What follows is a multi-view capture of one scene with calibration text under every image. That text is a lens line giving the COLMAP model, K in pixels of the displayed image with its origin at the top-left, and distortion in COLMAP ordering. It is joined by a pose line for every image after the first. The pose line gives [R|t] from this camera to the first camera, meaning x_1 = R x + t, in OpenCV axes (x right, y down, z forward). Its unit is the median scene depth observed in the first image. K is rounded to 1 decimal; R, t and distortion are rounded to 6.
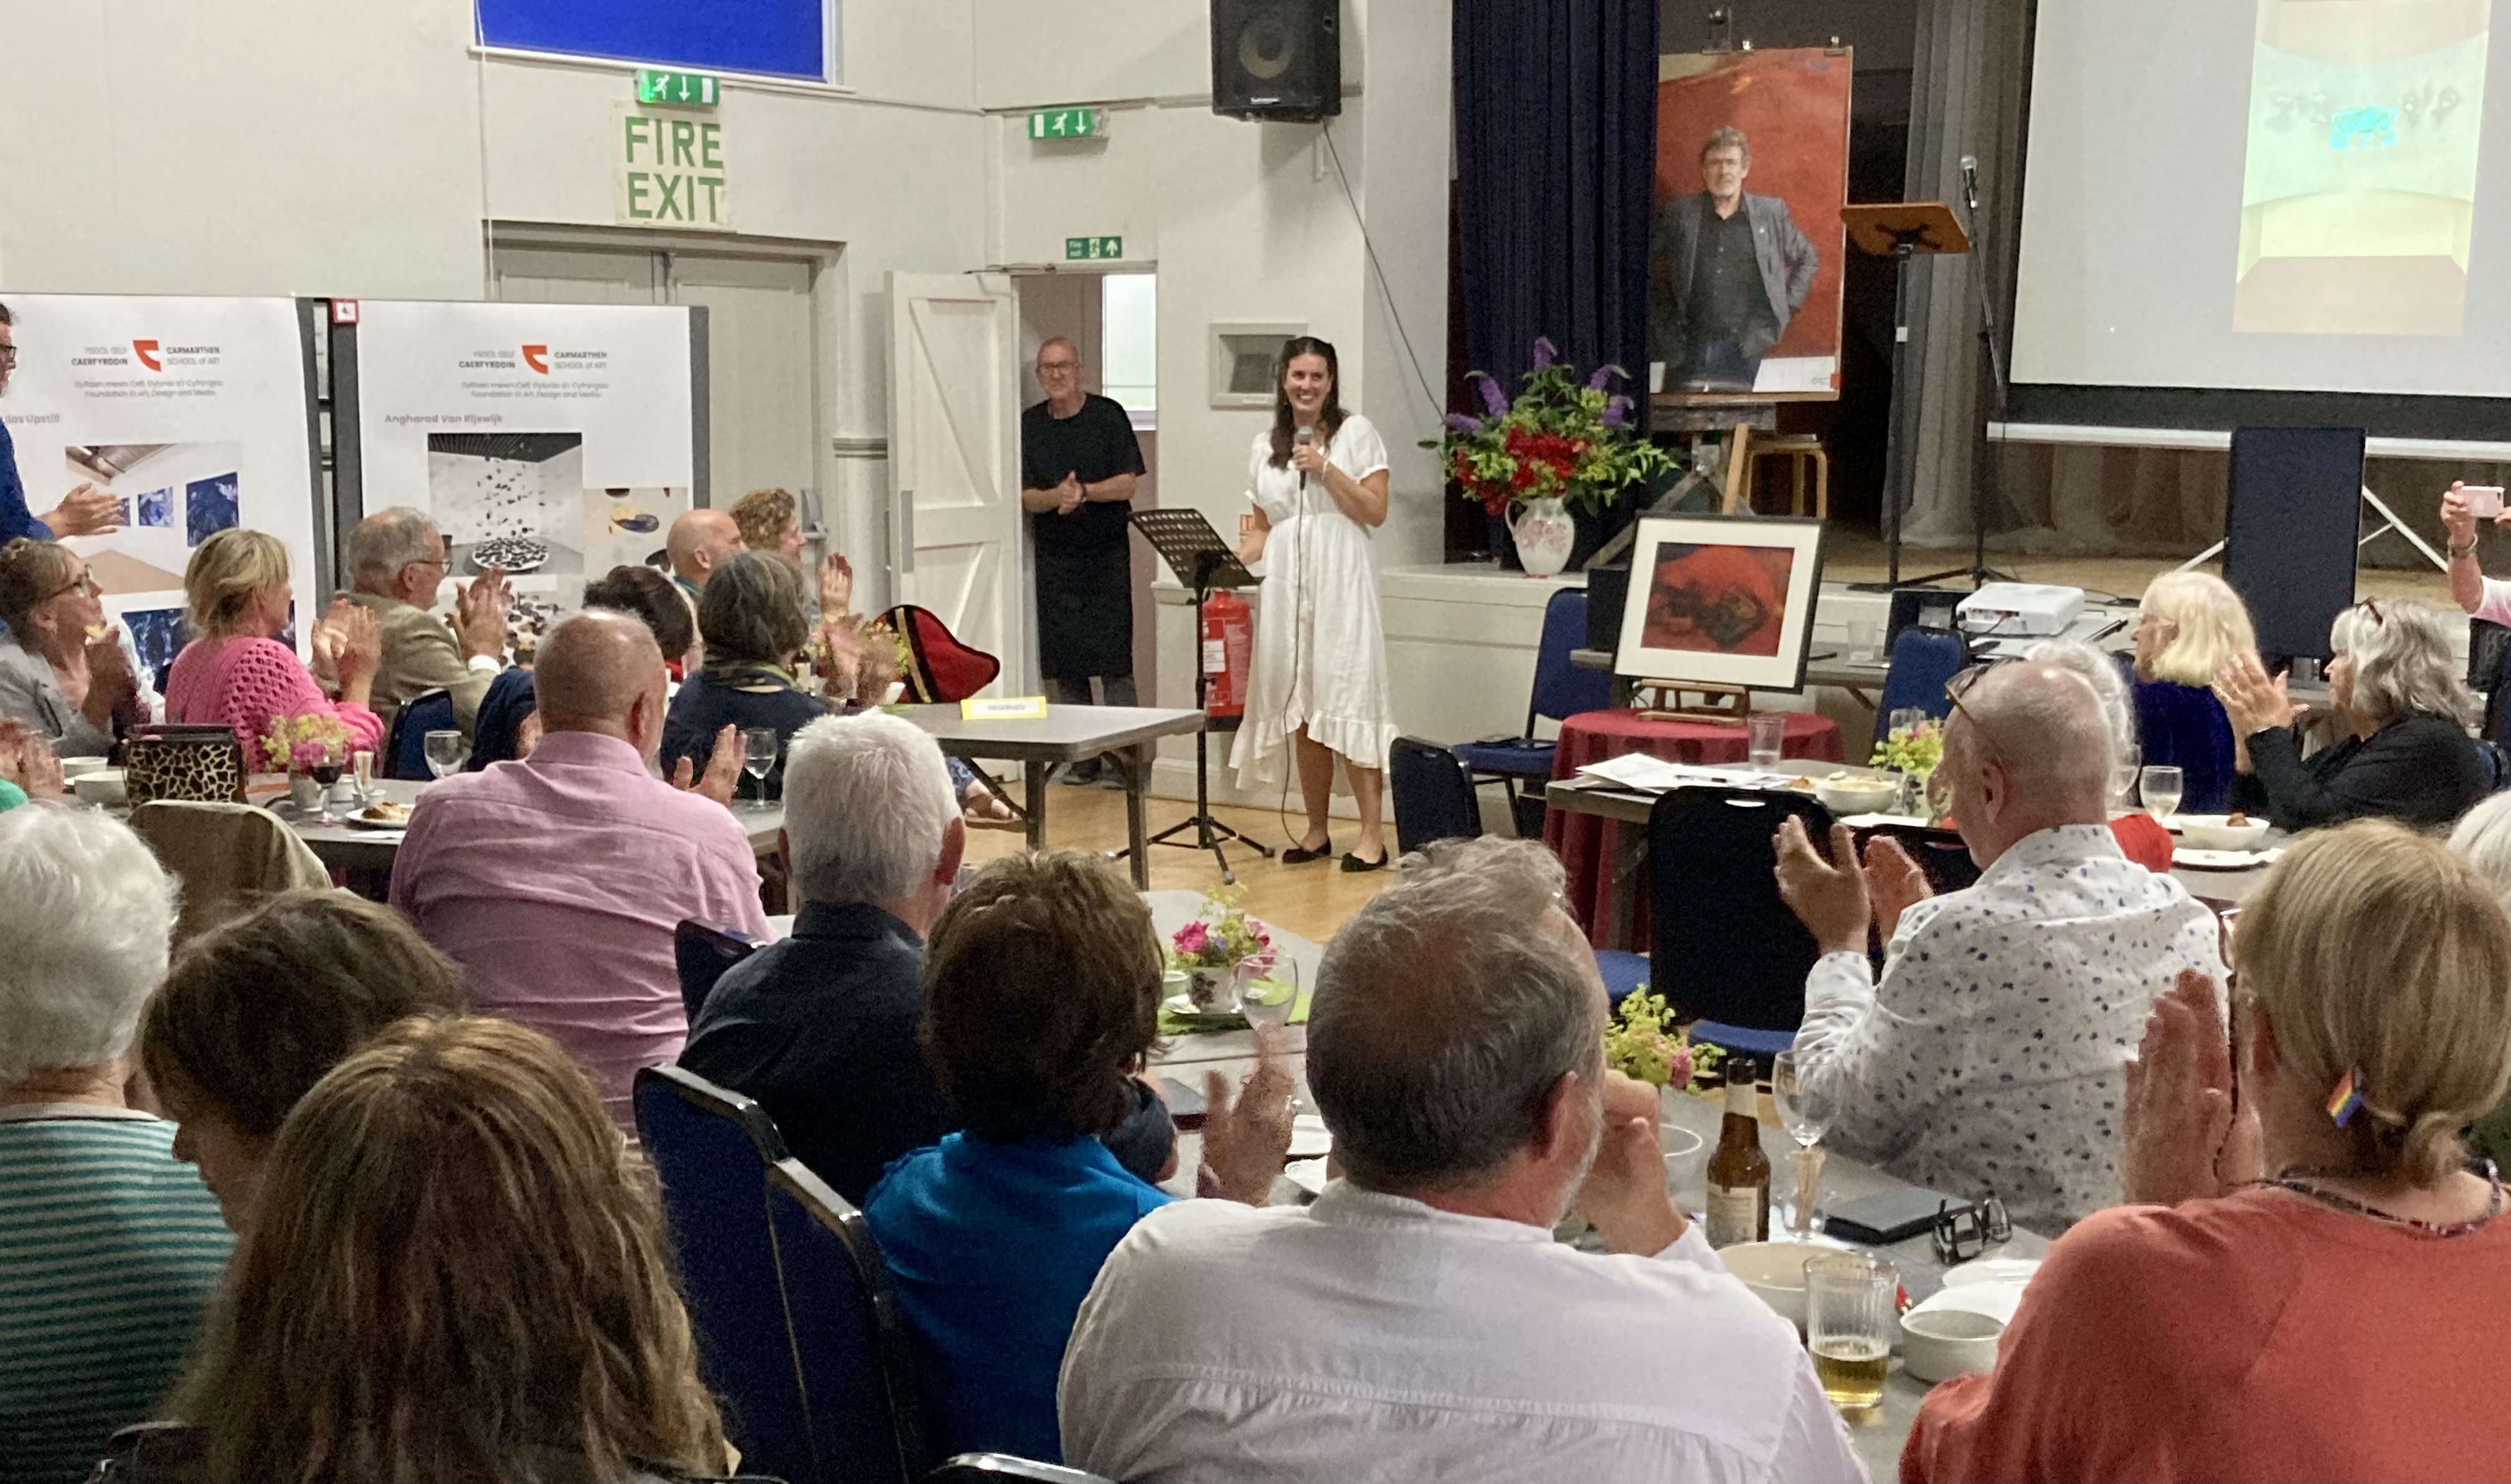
lens RADIAL K [[3142.3, 0, 1278.4], [0, 3142.3, 850.3], [0, 0, 1]] dist [0.116619, 0.000000]
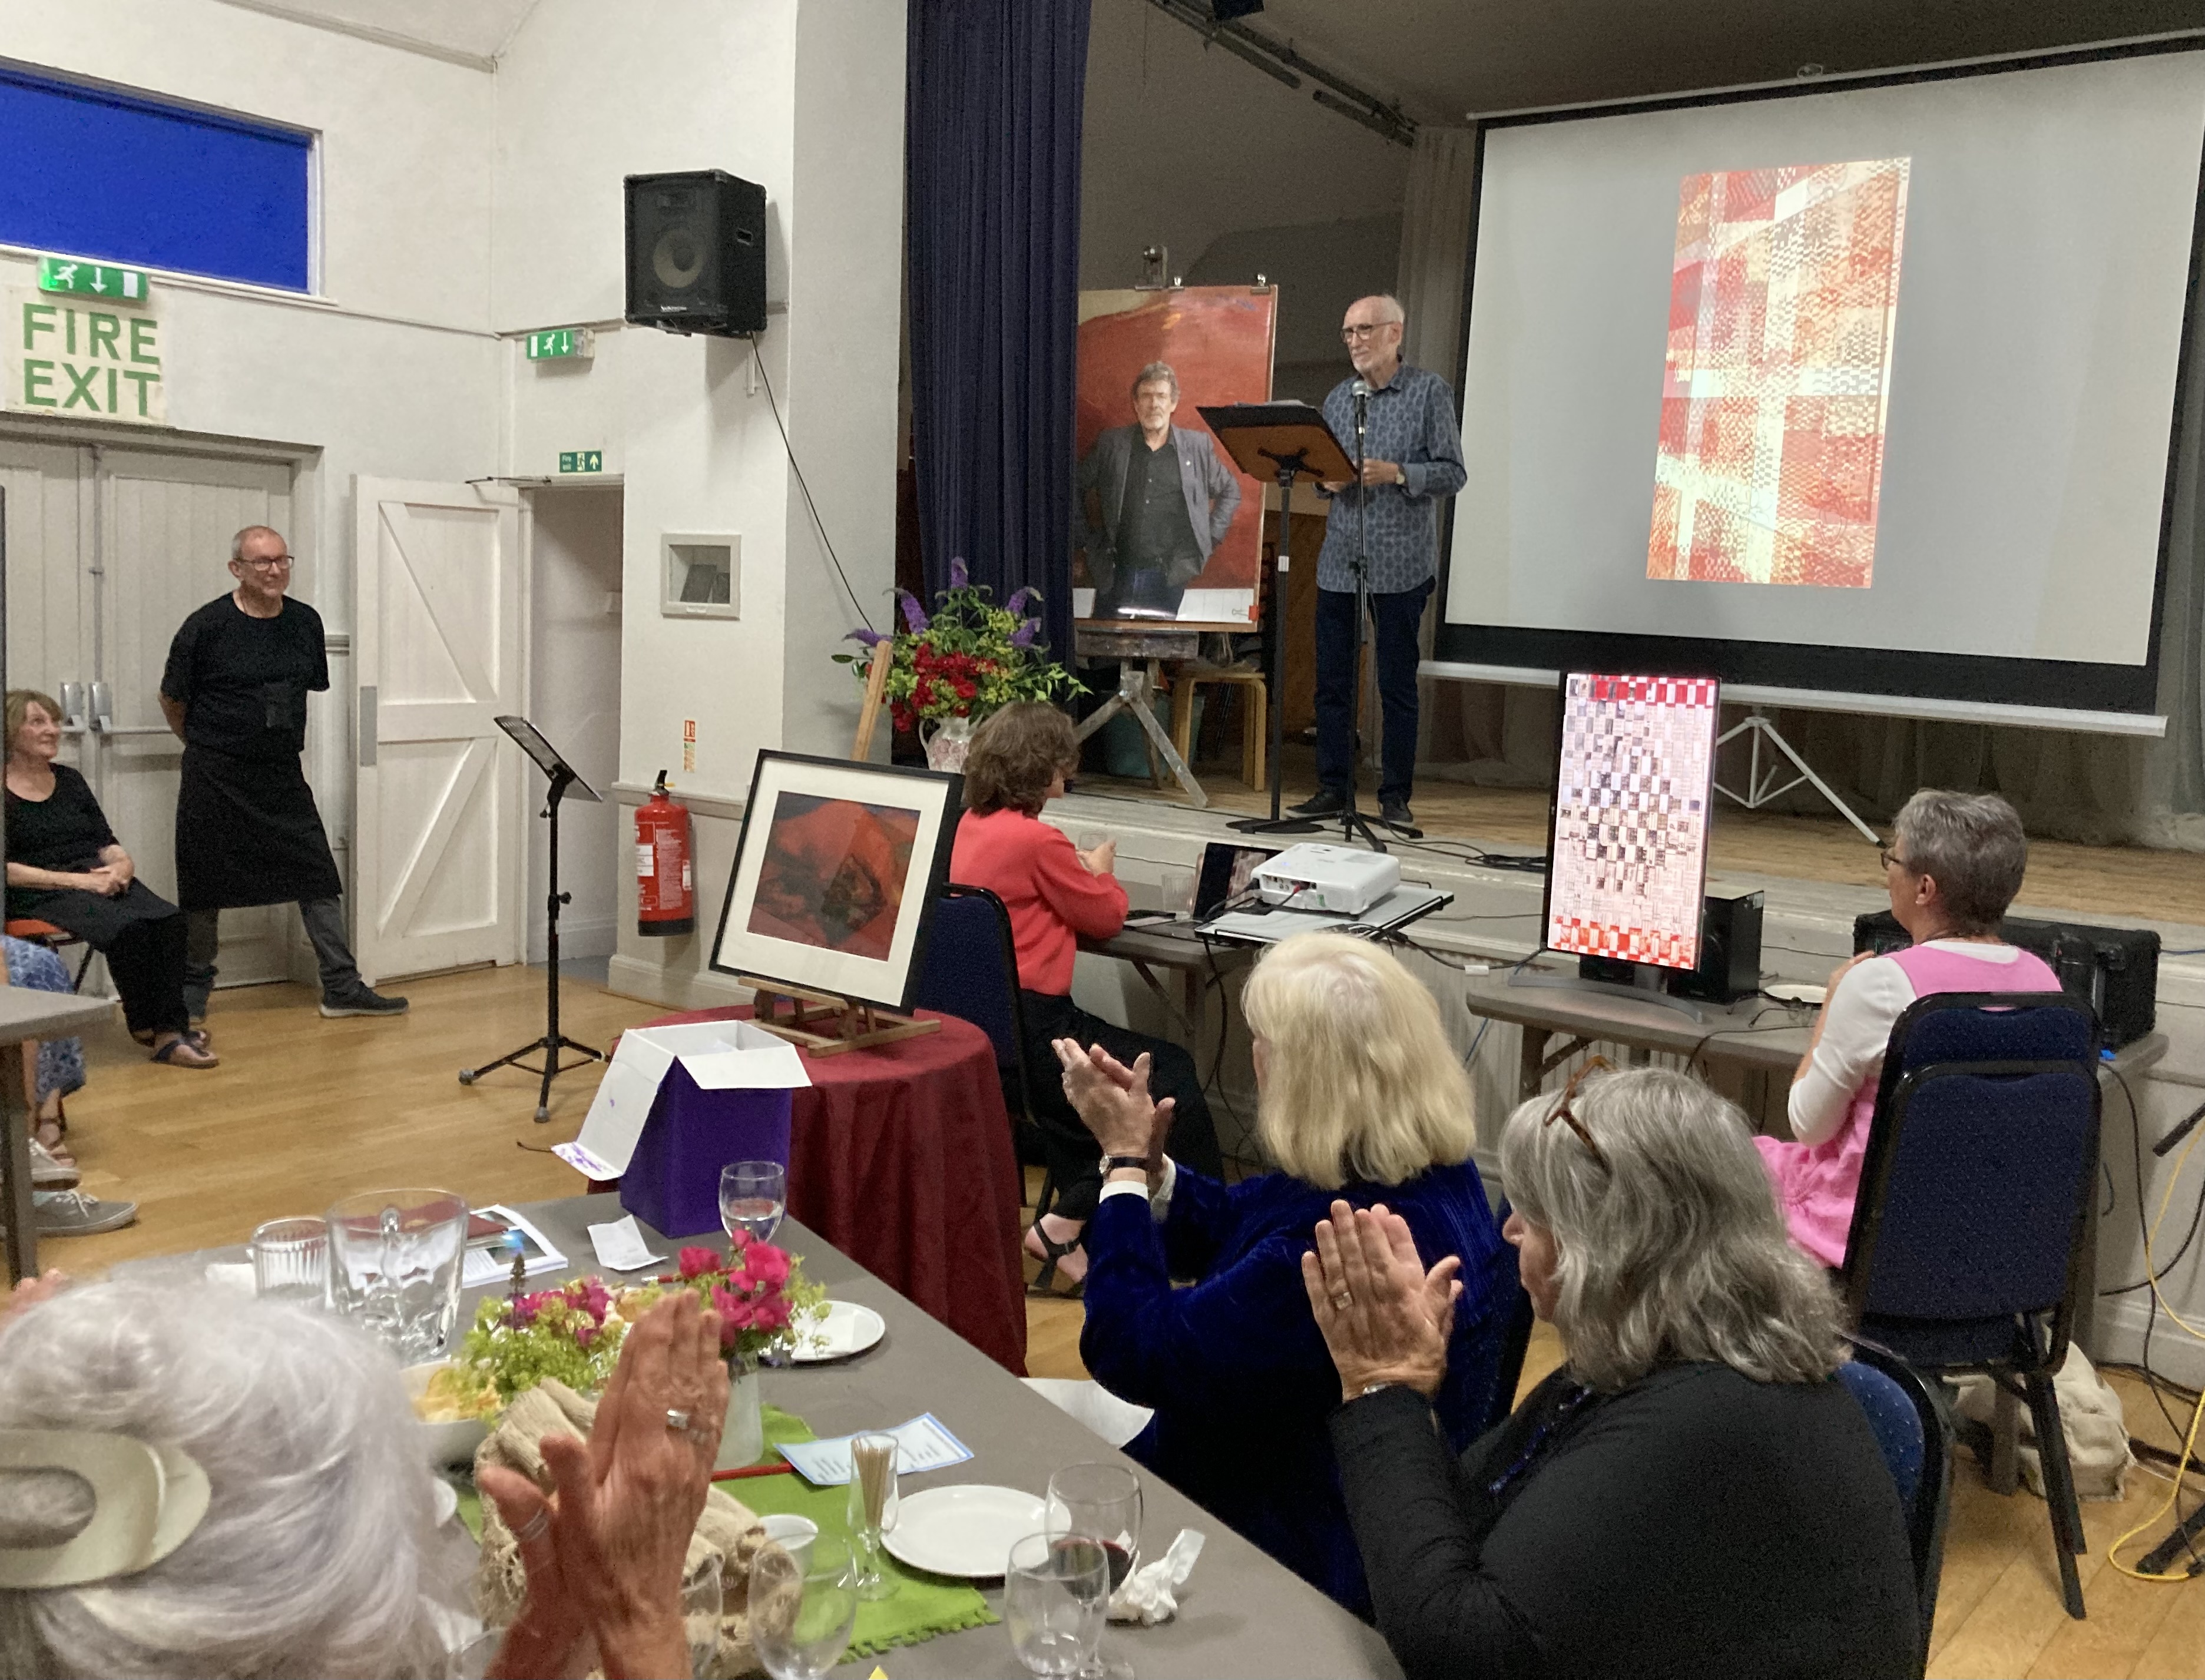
lens RADIAL K [[1936.4, 0, 1189.7], [0, 1936.4, 779.4], [0, 0, 1]] dist [0.056410, -0.063300]
pose [[0.999325, 0.035712, -0.008578, 0.162557], [-0.036214, 0.997025, -0.068037, -0.053061], [0.006123, 0.068302, 0.997646, 0.390161]]
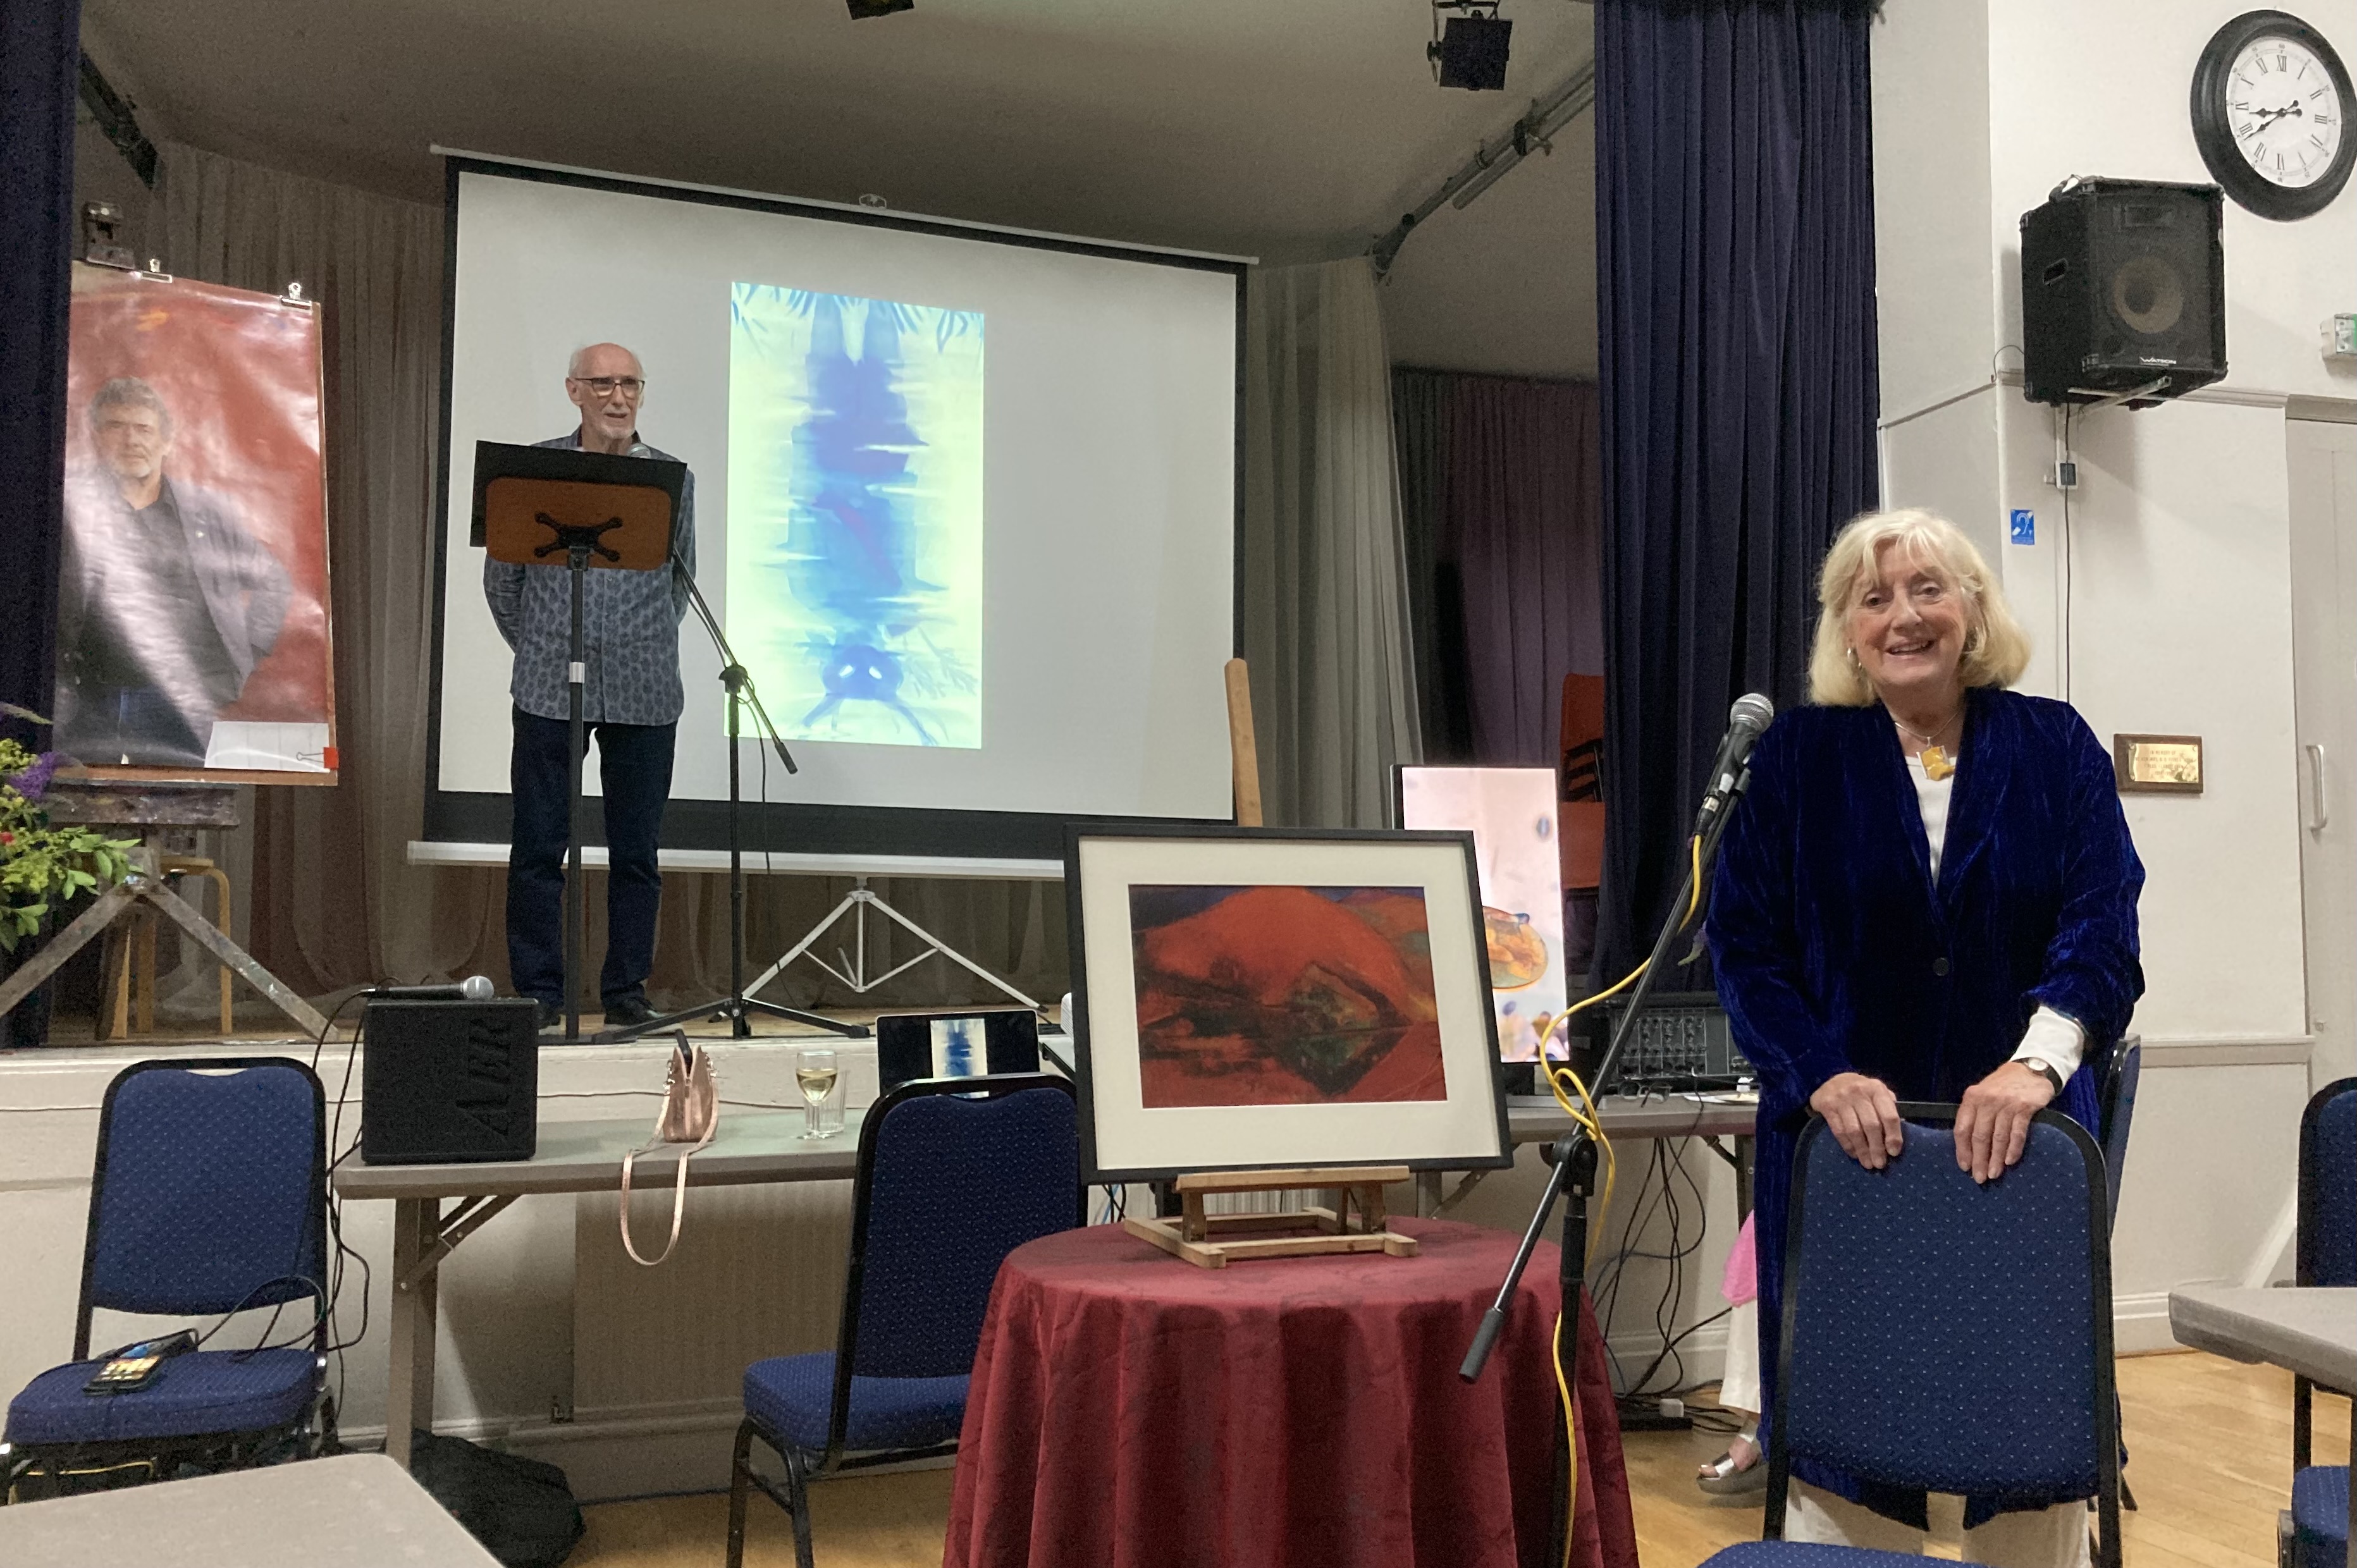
lens RADIAL K [[2106.0, 0, 1178.4], [0, 2106.0, 803.7], [0, 0, 1]] dist [0.084958, 0.001480]
pose [[0.565714, 0.044919, 0.823377, -0.103070], [0.134905, 0.980020, -0.146153, -0.045298], [-0.813492, 0.193758, 0.548351, 0.594042]]
